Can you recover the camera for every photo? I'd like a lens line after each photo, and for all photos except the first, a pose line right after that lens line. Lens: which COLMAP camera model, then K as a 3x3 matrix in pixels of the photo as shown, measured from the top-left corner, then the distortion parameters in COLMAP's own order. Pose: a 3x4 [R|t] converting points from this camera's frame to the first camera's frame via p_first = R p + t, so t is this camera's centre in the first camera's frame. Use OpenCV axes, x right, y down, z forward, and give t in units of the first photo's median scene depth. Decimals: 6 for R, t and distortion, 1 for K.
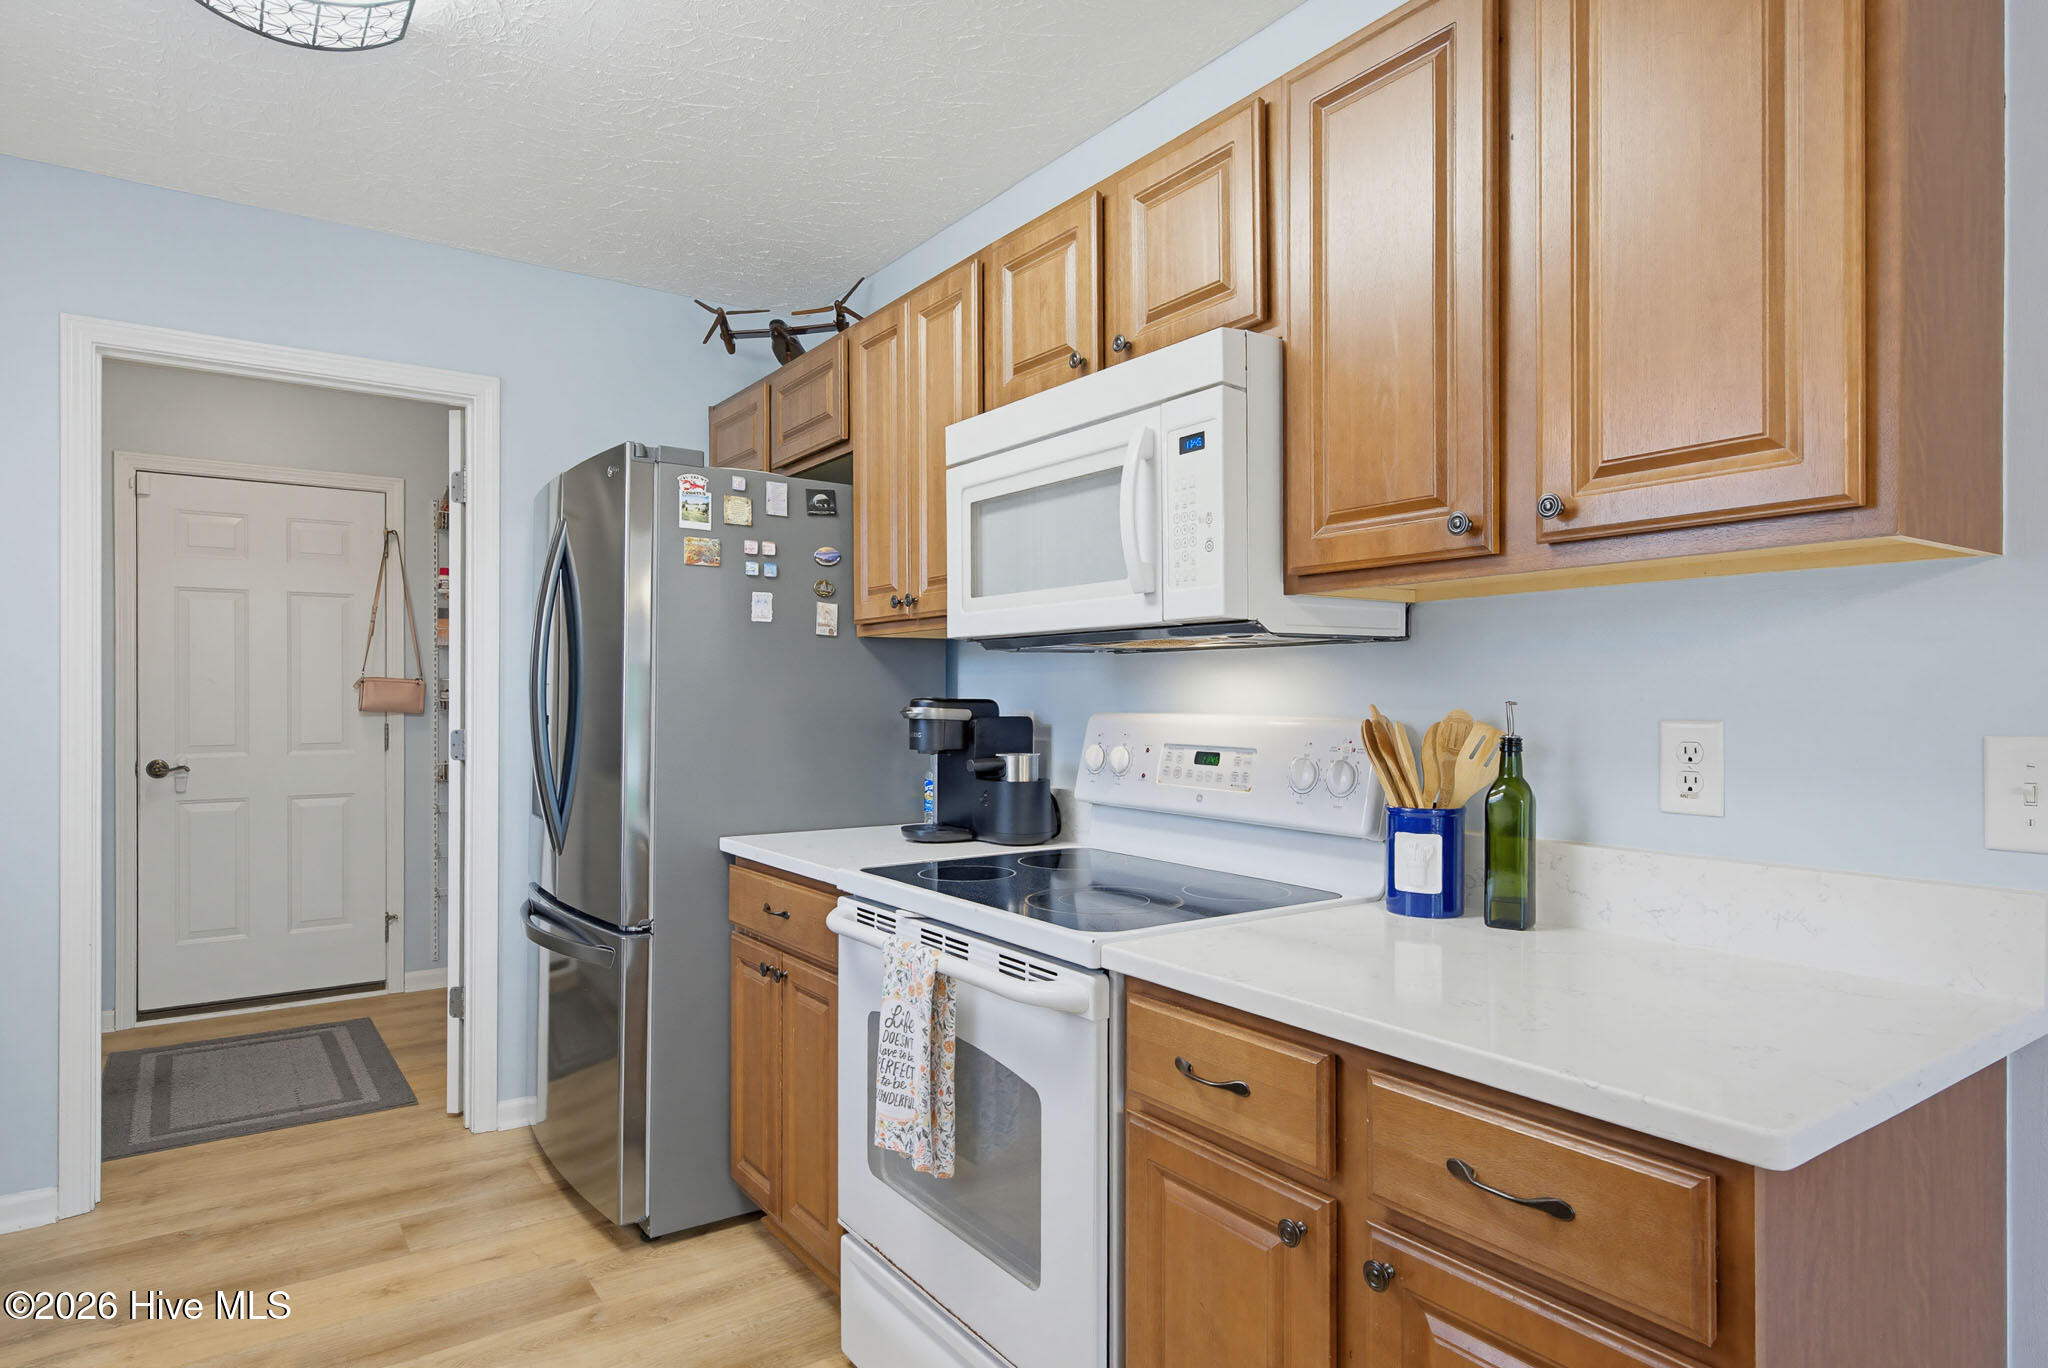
lens RADIAL K [[1156.1, 0, 1032.7], [0, 1156.1, 701.3], [0, 0, 1]] dist [0.010386, 0.000727]
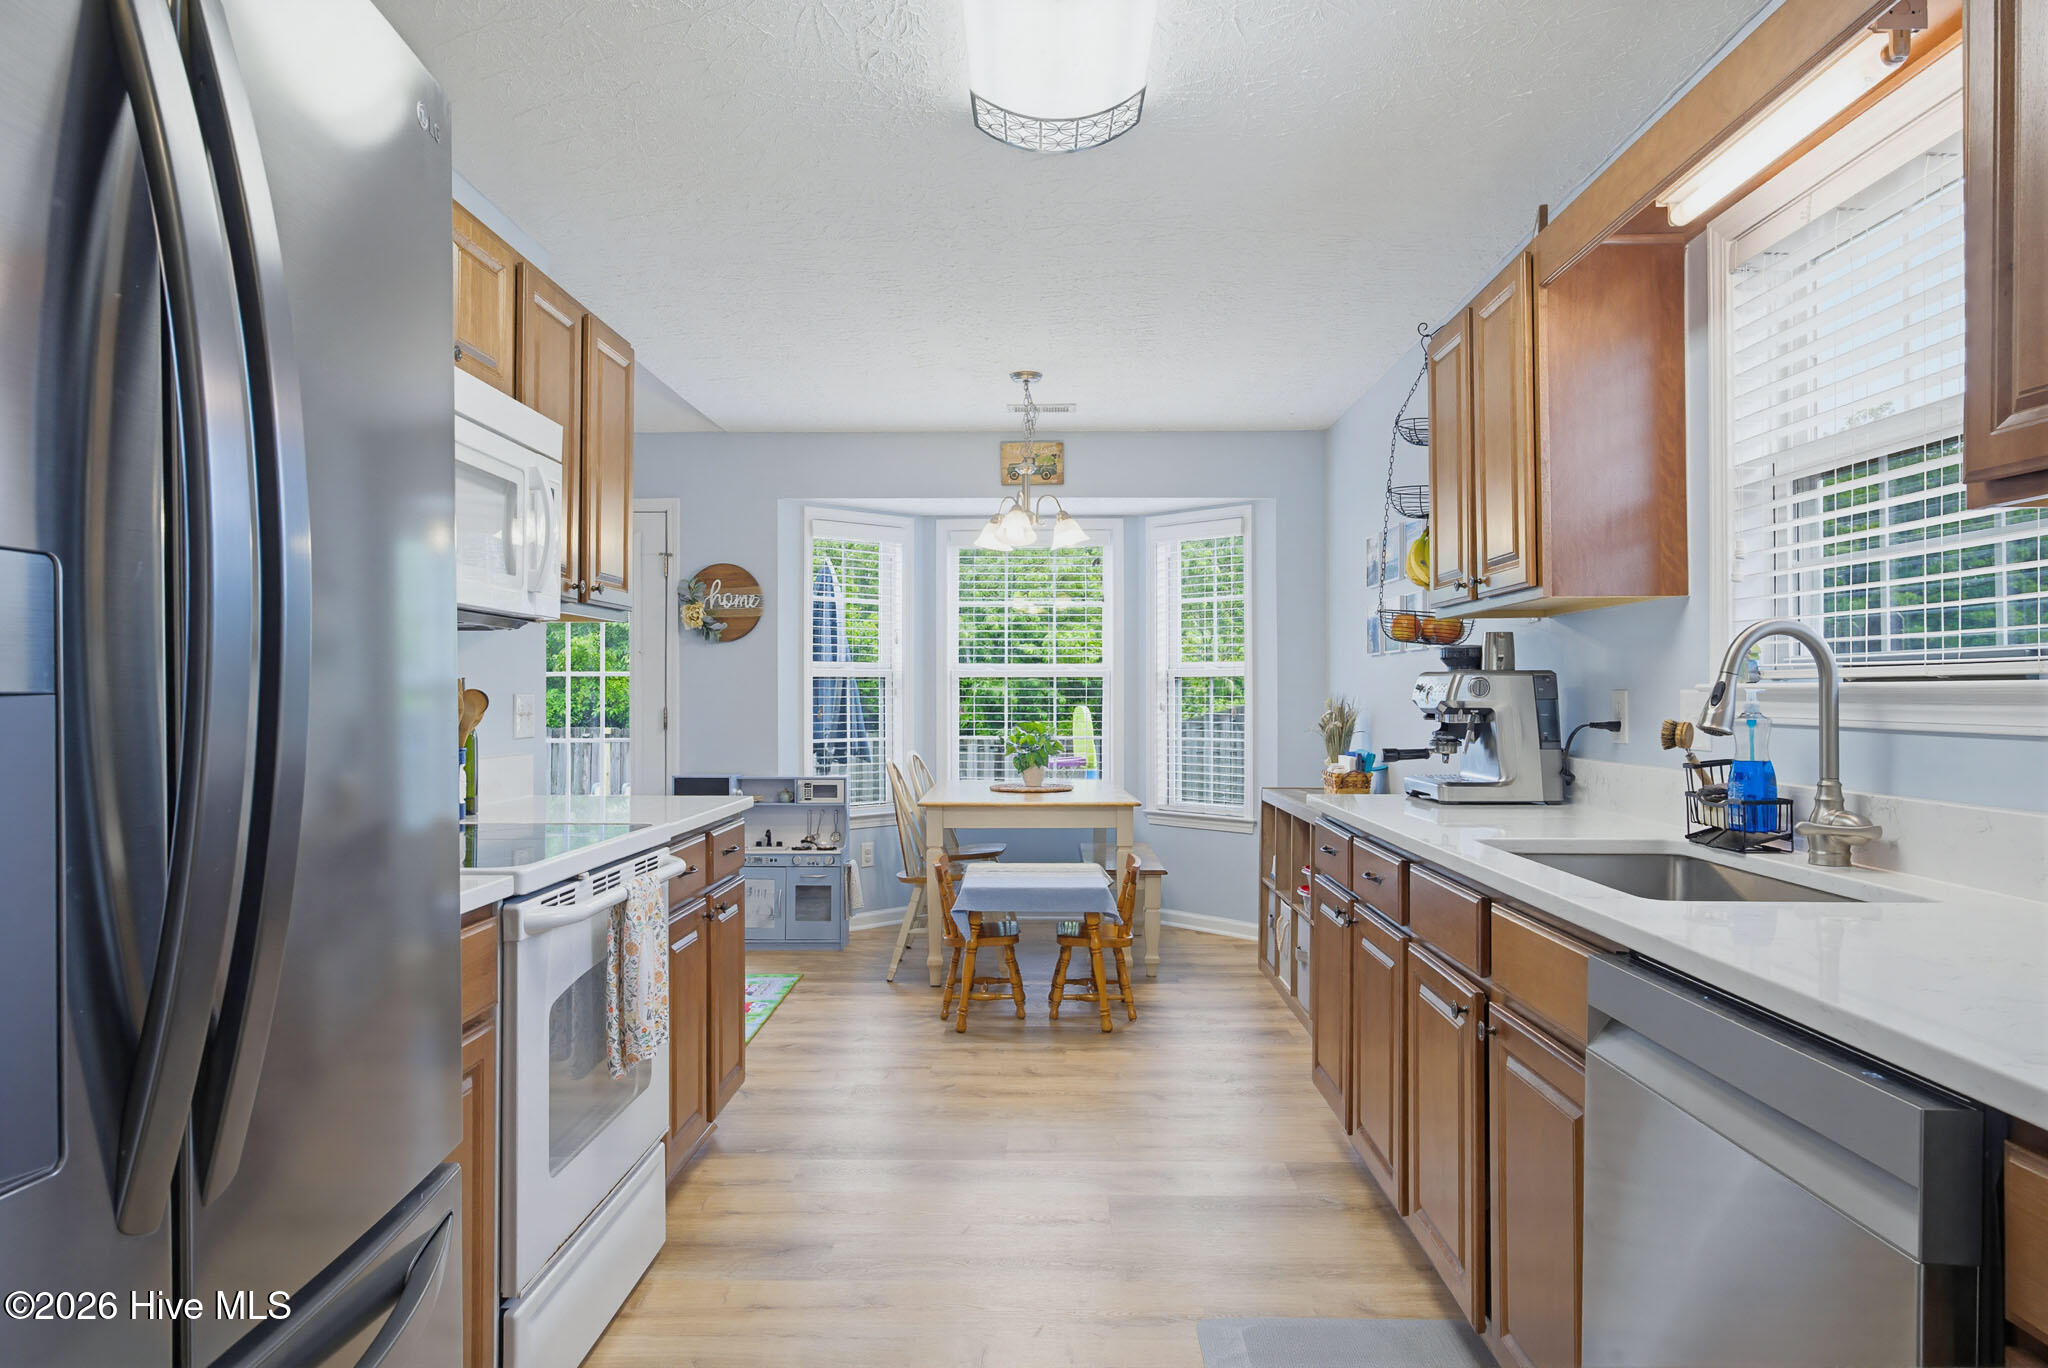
lens RADIAL K [[1156.1, 0, 1032.7], [0, 1156.1, 701.3], [0, 0, 1]] dist [0.010386, 0.000727]
pose [[-0.803236, -0.009990, 0.595578, -1.063665], [0.003488, 0.999763, 0.021472, 0.004457], [-0.595651, 0.019324, -0.803011, 1.603838]]
